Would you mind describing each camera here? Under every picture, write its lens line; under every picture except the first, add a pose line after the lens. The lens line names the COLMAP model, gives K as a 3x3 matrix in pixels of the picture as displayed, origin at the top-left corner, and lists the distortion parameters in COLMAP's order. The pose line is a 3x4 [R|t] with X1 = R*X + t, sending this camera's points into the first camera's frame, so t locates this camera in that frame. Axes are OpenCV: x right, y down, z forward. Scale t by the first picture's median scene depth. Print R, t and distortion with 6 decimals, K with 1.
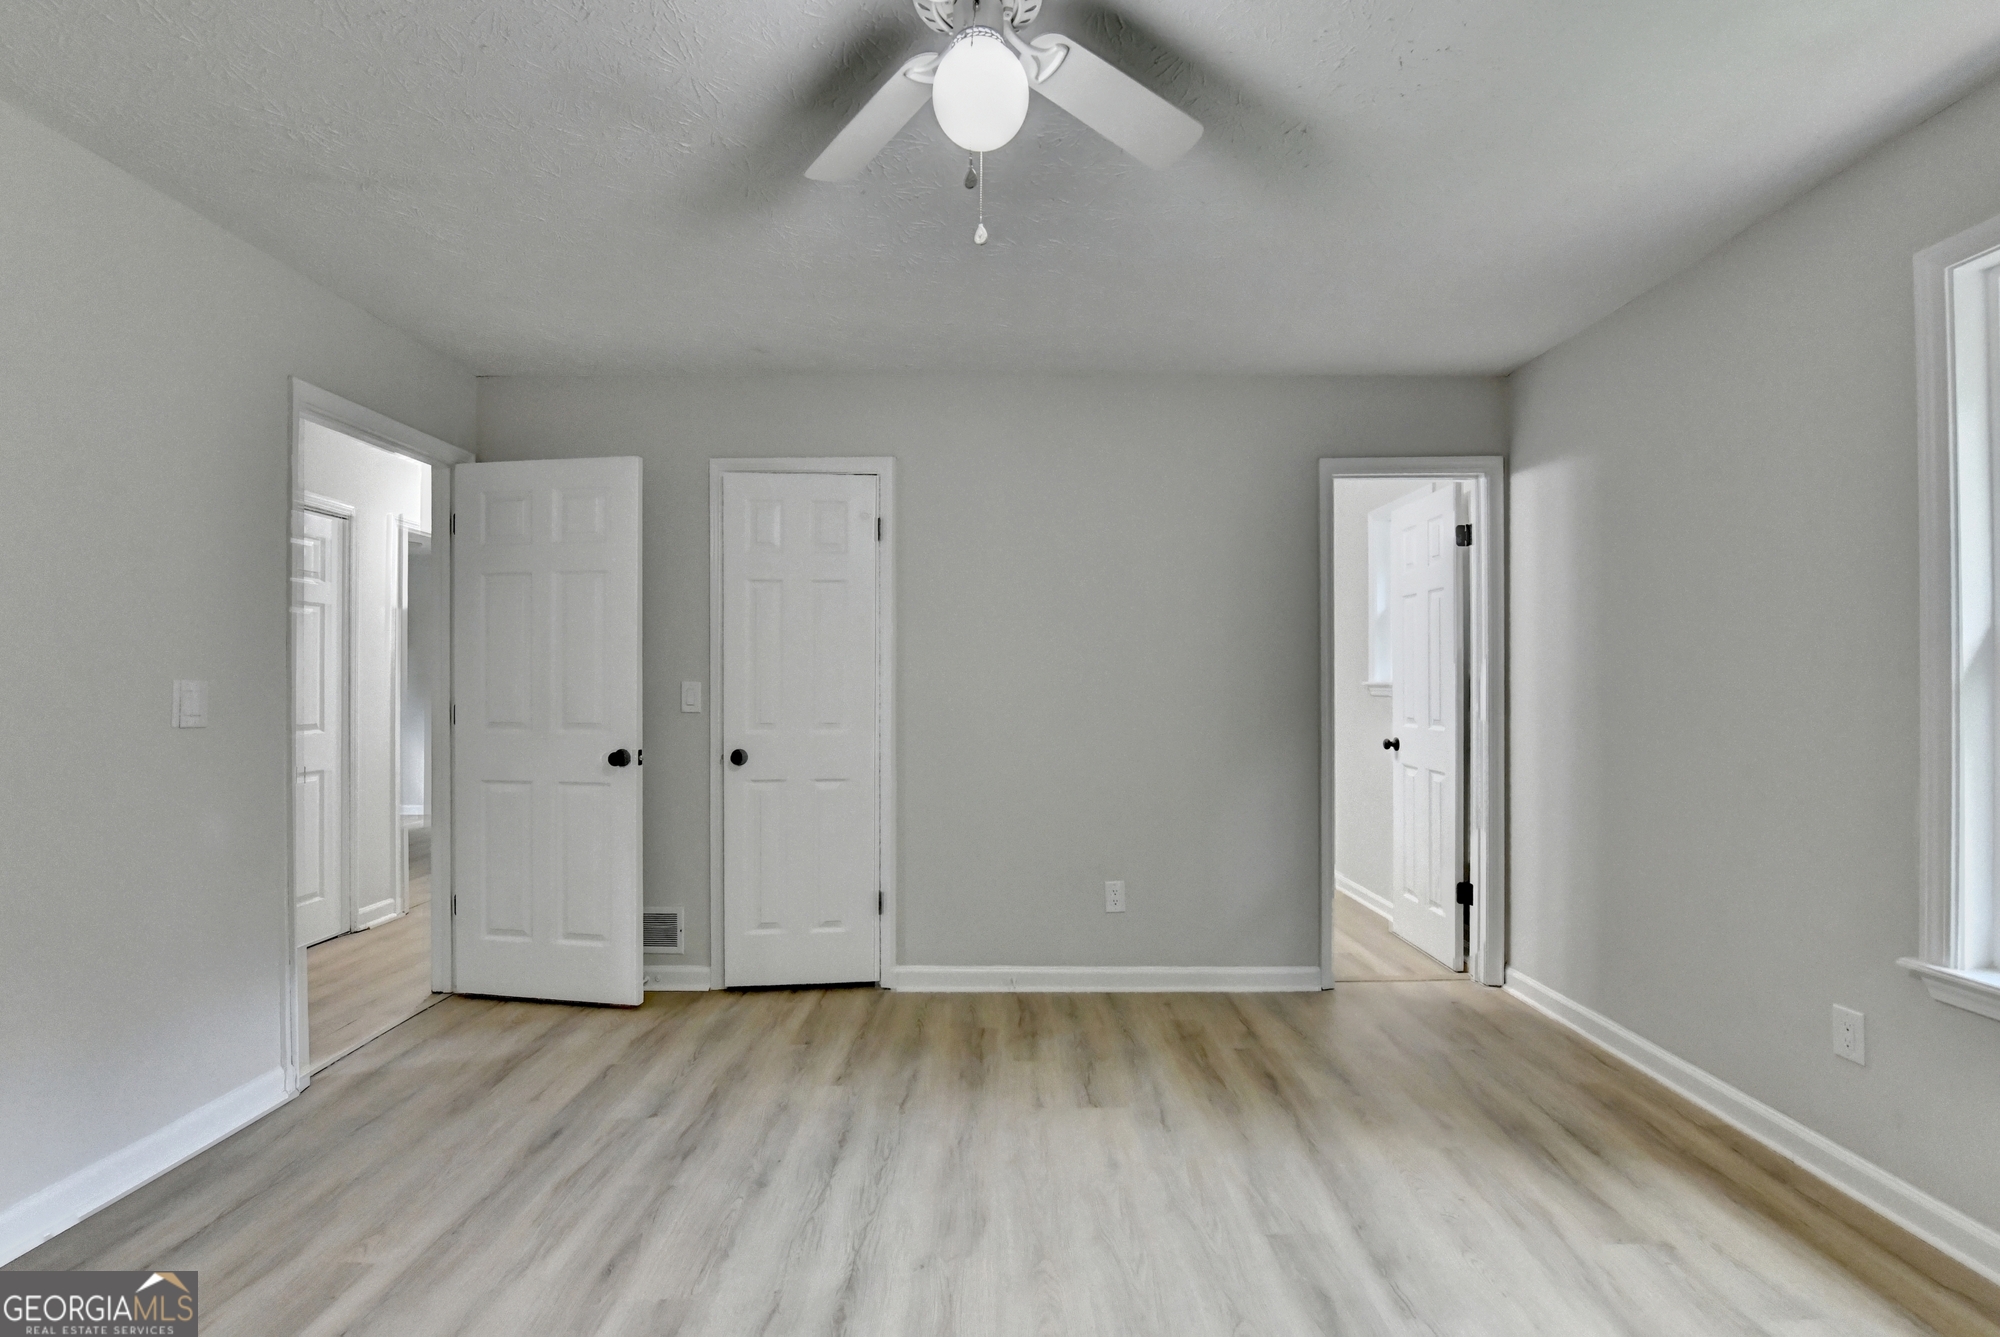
lens RADIAL K [[732.5, 0, 873.1], [0, 732.5, 682.2], [0, 0, 1]] dist [-0.000237, -0.000072]
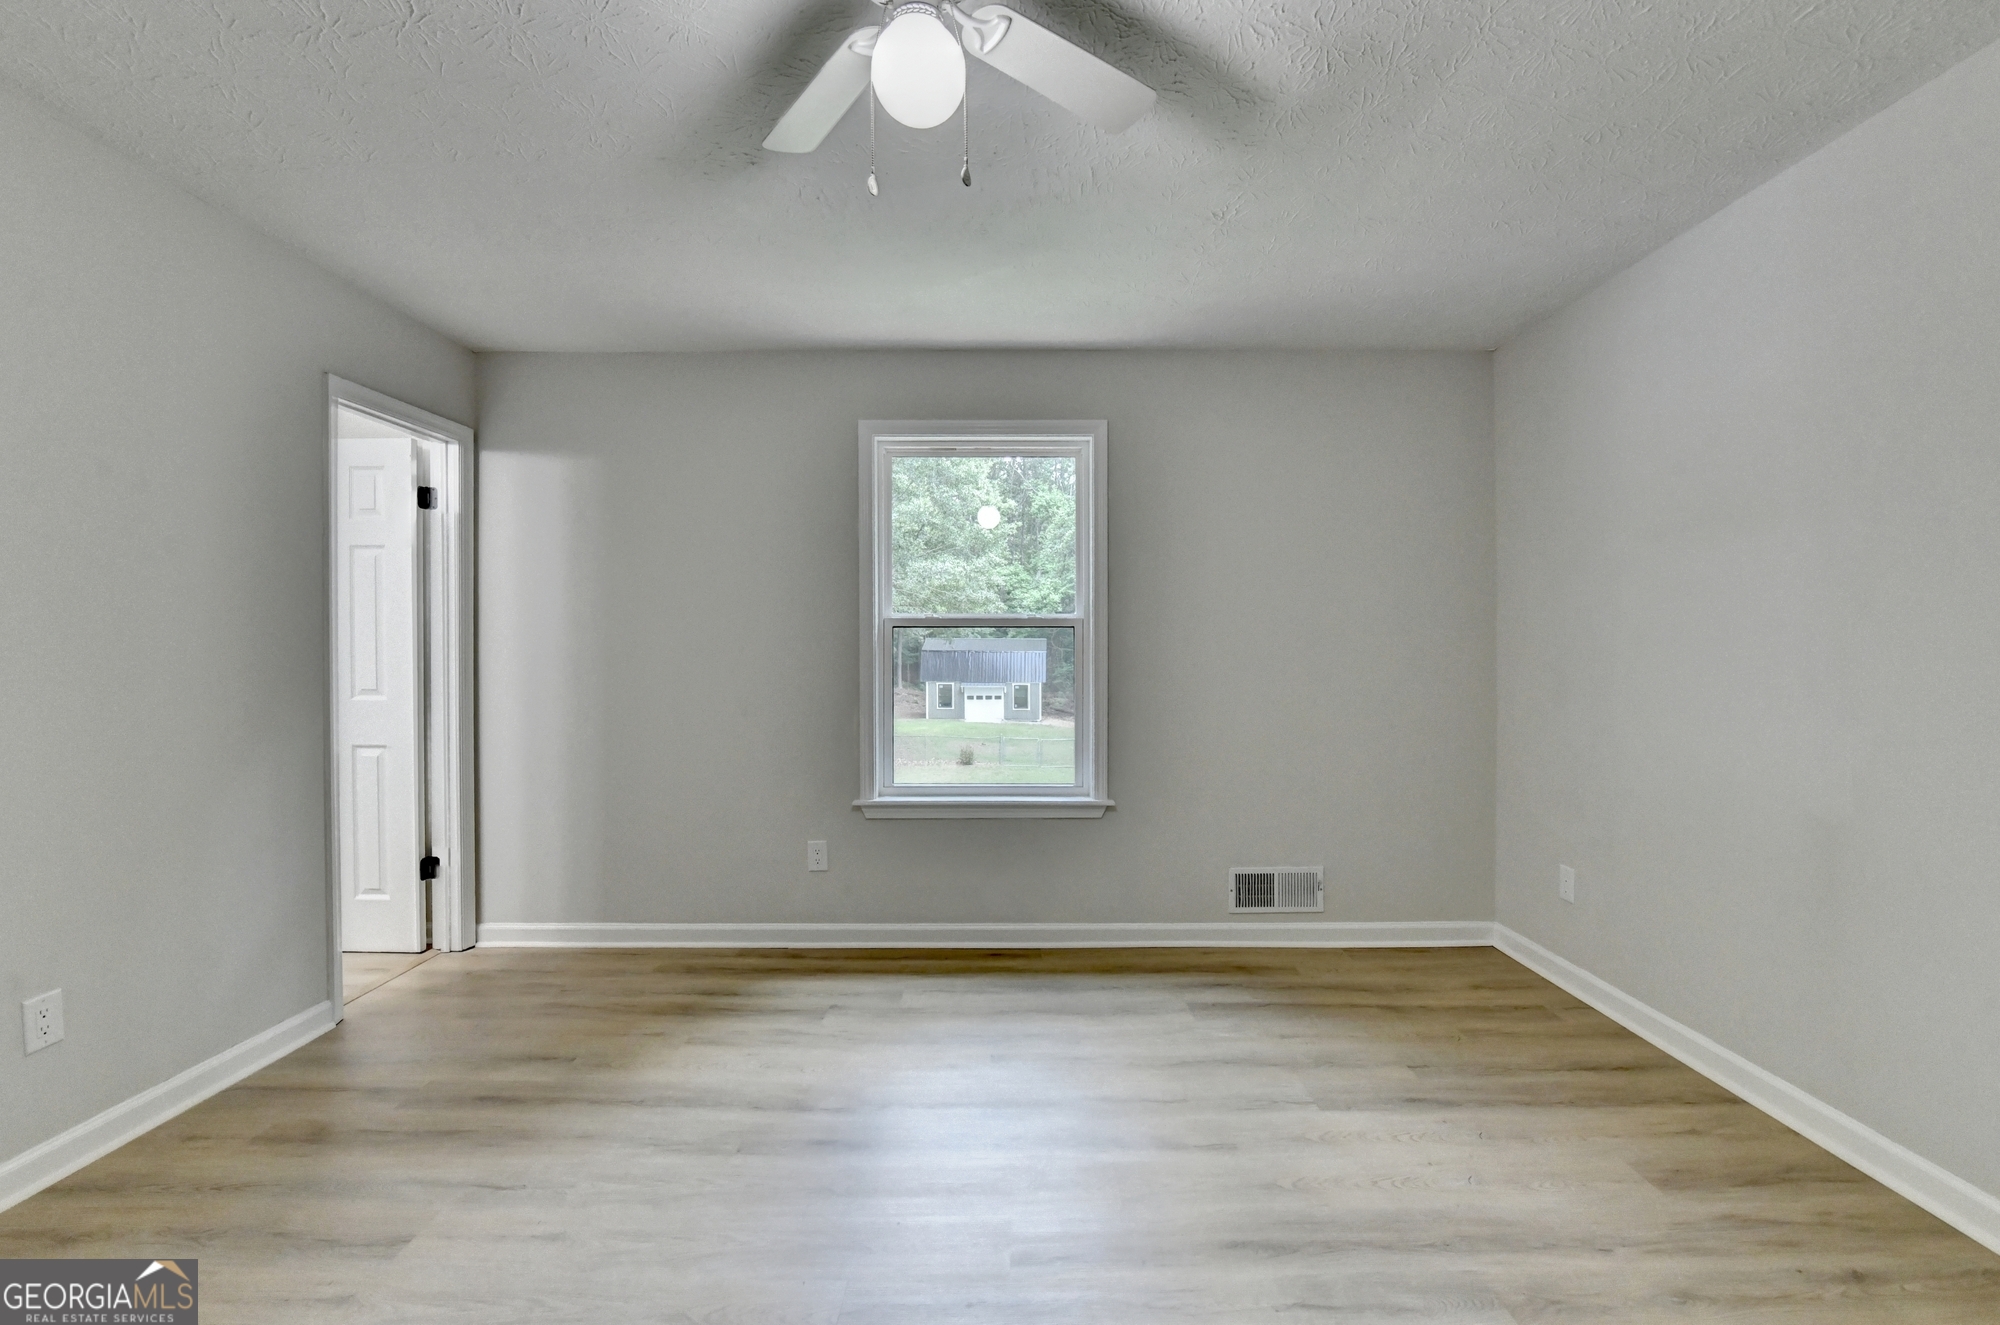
lens RADIAL K [[838.8, 0, 984.8], [0, 838.8, 669.6], [0, 0, 1]] dist [-0.016720, -0.000343]
pose [[0.054687, -0.021778, 0.998266, -0.285171], [-0.000183, 0.999762, 0.021821, 0.000382], [-0.998504, -0.001376, 0.054670, 0.237493]]
